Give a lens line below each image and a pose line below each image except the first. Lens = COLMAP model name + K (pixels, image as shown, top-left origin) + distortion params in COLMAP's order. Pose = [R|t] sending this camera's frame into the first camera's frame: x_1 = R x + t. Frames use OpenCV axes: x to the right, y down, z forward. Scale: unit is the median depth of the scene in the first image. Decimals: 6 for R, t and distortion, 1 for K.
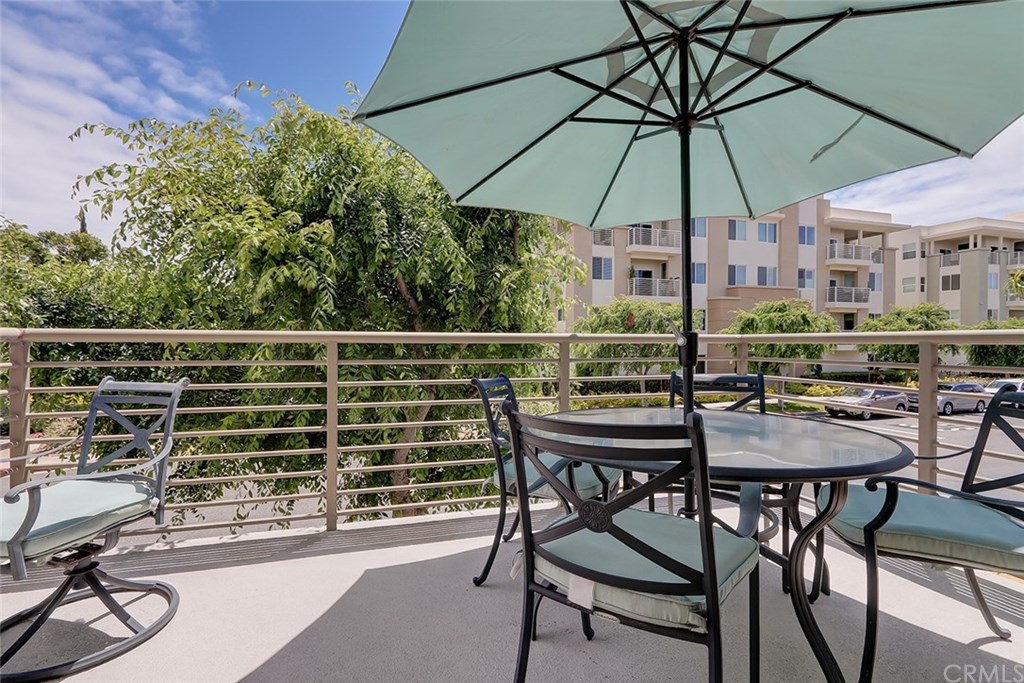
lens RADIAL K [[473.0, 0, 508.3], [0, 473.0, 337.7], [0, 0, 1]] dist [-0.001786, -0.000762]
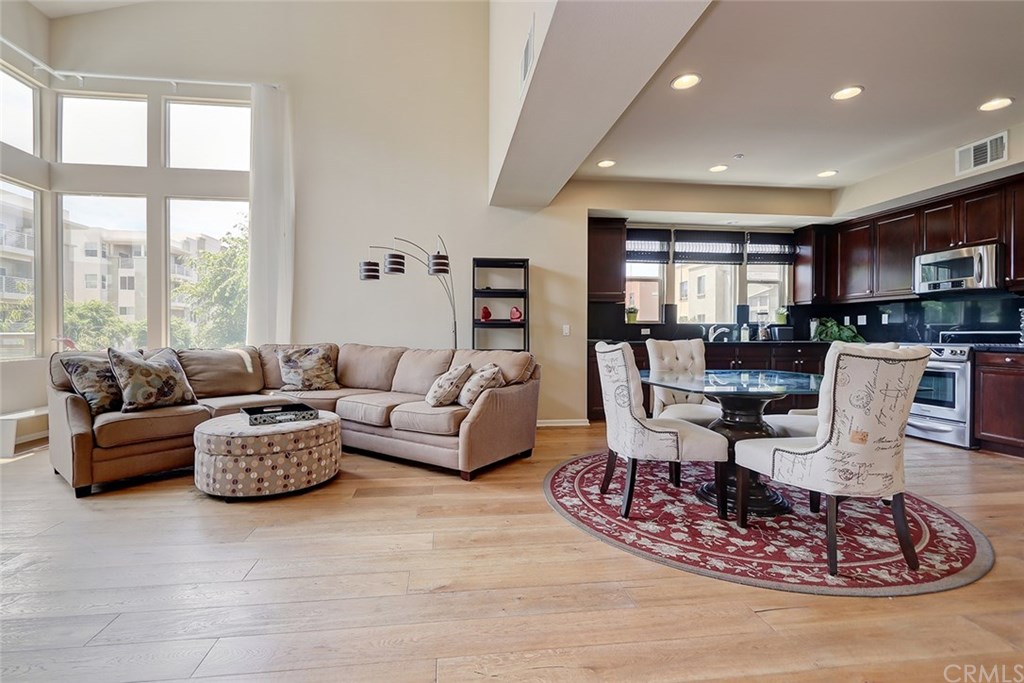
lens RADIAL K [[473.0, 0, 508.3], [0, 473.0, 337.7], [0, 0, 1]] dist [-0.001786, -0.000762]
pose [[0.171881, -0.012868, 0.985034, -0.041391], [-0.002657, 0.999905, 0.013526, -0.001848], [-0.985114, -0.004942, 0.171831, -0.121909]]
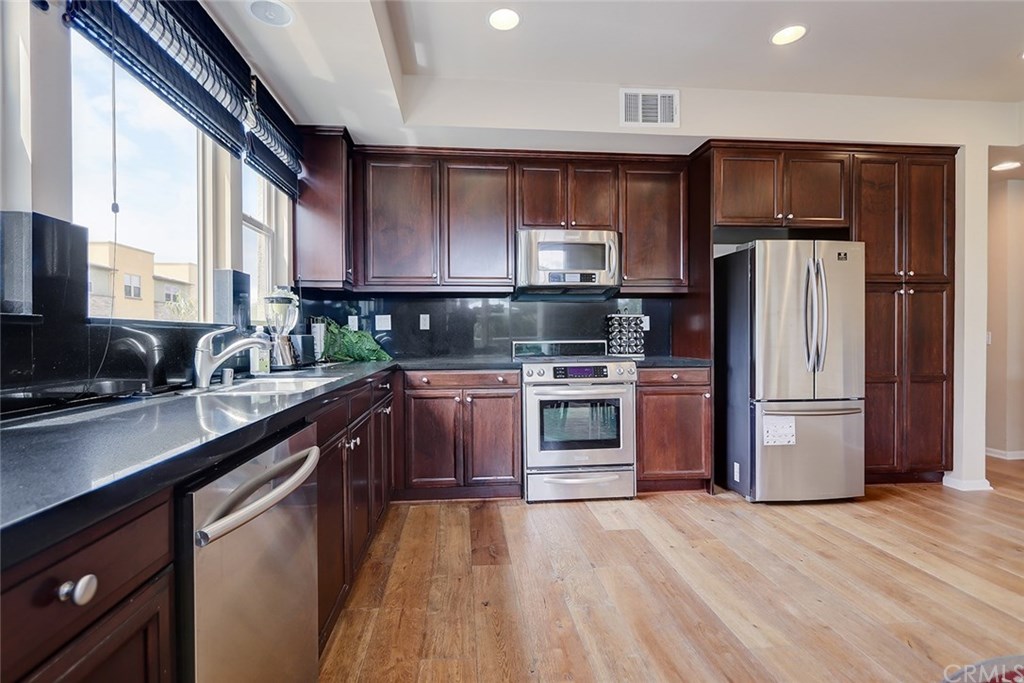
lens RADIAL K [[495.0, 0, 529.9], [0, 495.0, 346.5], [0, 0, 1]] dist [0.028358, 0.000442]
pose [[-0.979834, -0.001316, 0.199807, 0.094605], [0.002681, 0.999802, 0.019730, -0.003109], [-0.199794, 0.019867, -0.979637, -0.119642]]
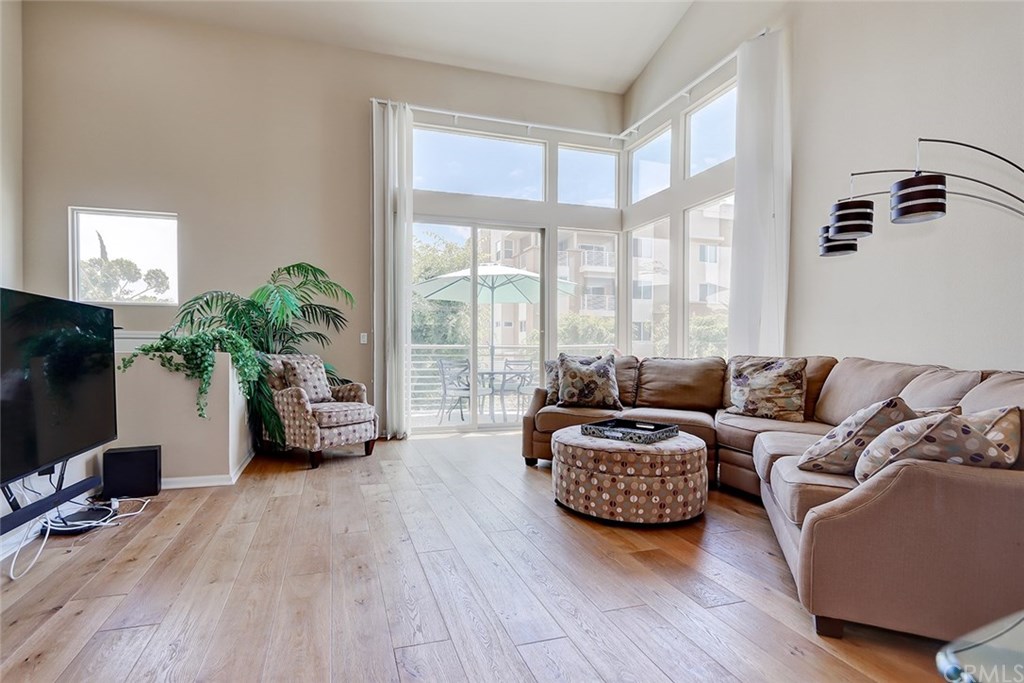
lens RADIAL K [[482.9, 0, 470.6], [0, 482.9, 354.9], [0, 0, 1]] dist [-0.000194, -0.000647]
pose [[0.999748, 0.003575, -0.022146, 0.014916], [-0.003211, 0.999860, 0.016439, 0.000113], [0.022201, -0.016364, 0.999620, -0.144640]]
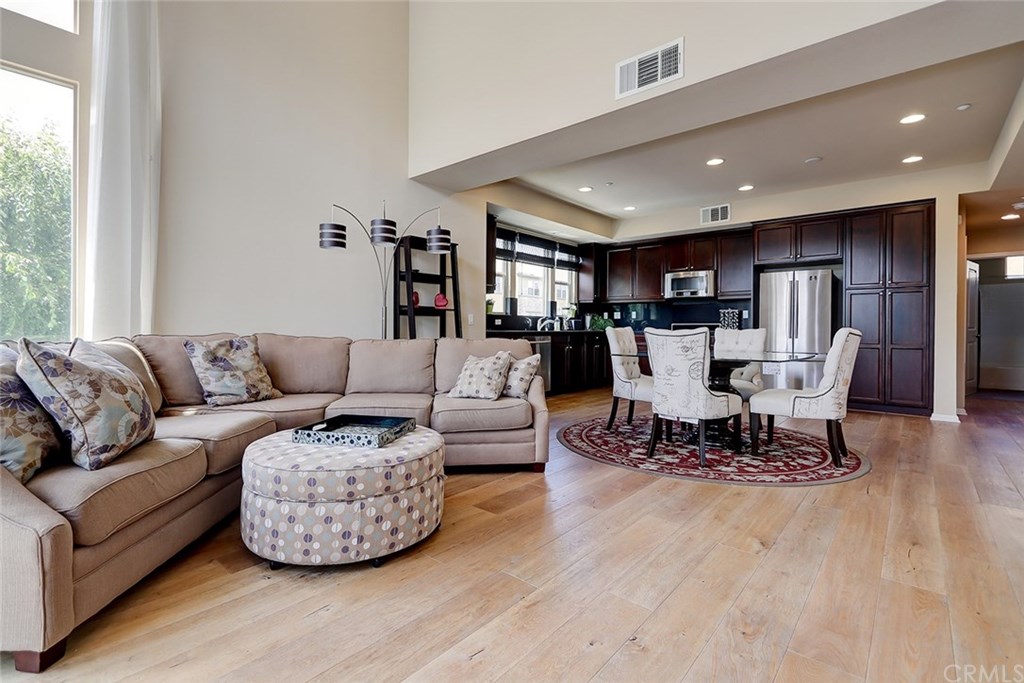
lens RADIAL K [[471.8, 0, 502.3], [0, 471.8, 328.2], [0, 0, 1]] dist [-0.000456, -0.000097]
pose [[-0.521014, -0.005795, 0.853529, -0.023941], [-0.007769, 0.999968, 0.002047, 0.000138], [-0.853513, -0.005564, -0.521042, -0.046656]]
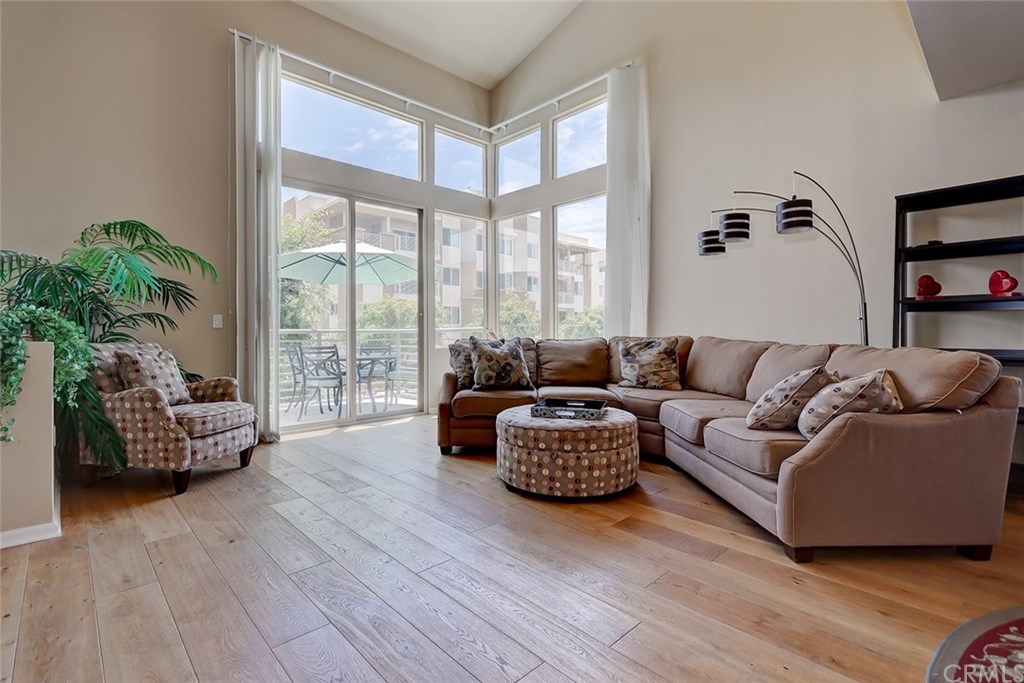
lens RADIAL K [[477.0, 0, 500.3], [0, 477.0, 330.5], [0, 0, 1]] dist [-0.000041, -0.000889]
pose [[0.903325, -0.004449, 0.428933, -0.007483], [0.004864, 0.999988, 0.000129, 0.000151], [-0.428929, 0.001969, 0.903336, -0.134059]]
